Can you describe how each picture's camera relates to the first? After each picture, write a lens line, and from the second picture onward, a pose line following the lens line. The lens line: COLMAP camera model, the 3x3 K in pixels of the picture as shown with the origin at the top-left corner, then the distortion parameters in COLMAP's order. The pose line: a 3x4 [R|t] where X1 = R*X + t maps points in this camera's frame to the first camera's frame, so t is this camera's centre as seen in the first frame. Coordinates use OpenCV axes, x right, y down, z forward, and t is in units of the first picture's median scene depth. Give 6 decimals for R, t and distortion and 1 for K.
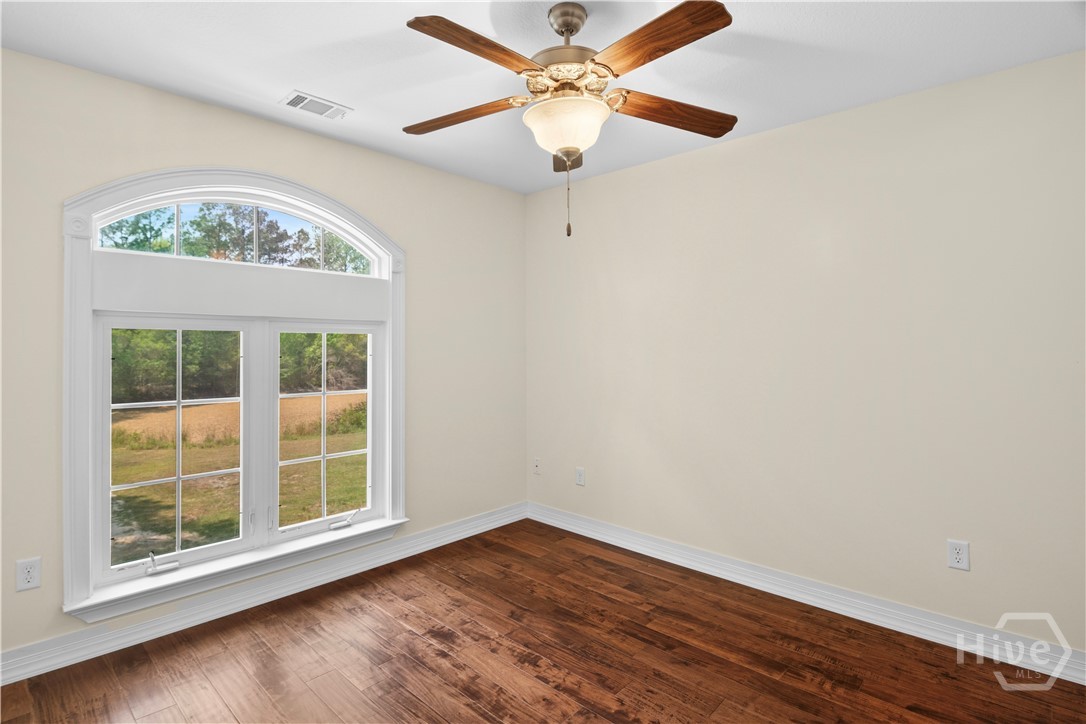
lens RADIAL K [[540.2, 0, 587.0], [0, 540.2, 356.8], [0, 0, 1]] dist [-0.001400, -0.000213]
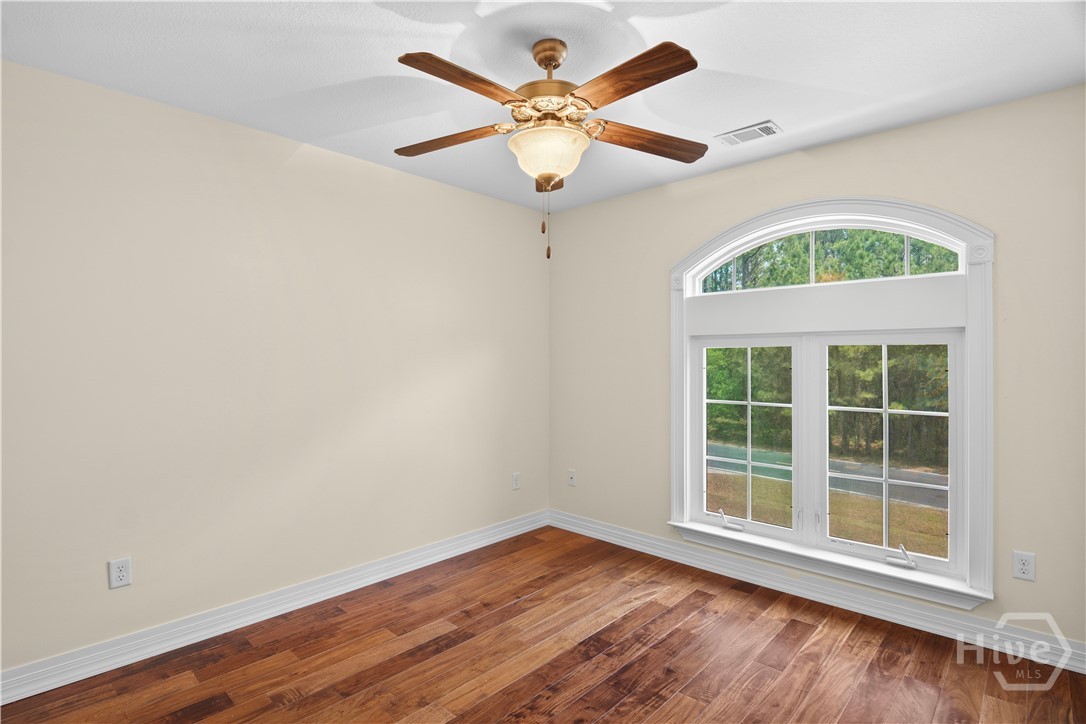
lens RADIAL K [[540.2, 0, 587.0], [0, 540.2, 356.8], [0, 0, 1]] dist [-0.001400, -0.000213]
pose [[0.028670, -0.001945, -0.999587, 0.560926], [-0.025569, 0.999669, -0.002679, -0.013530], [0.999262, 0.025635, 0.028611, 0.622897]]
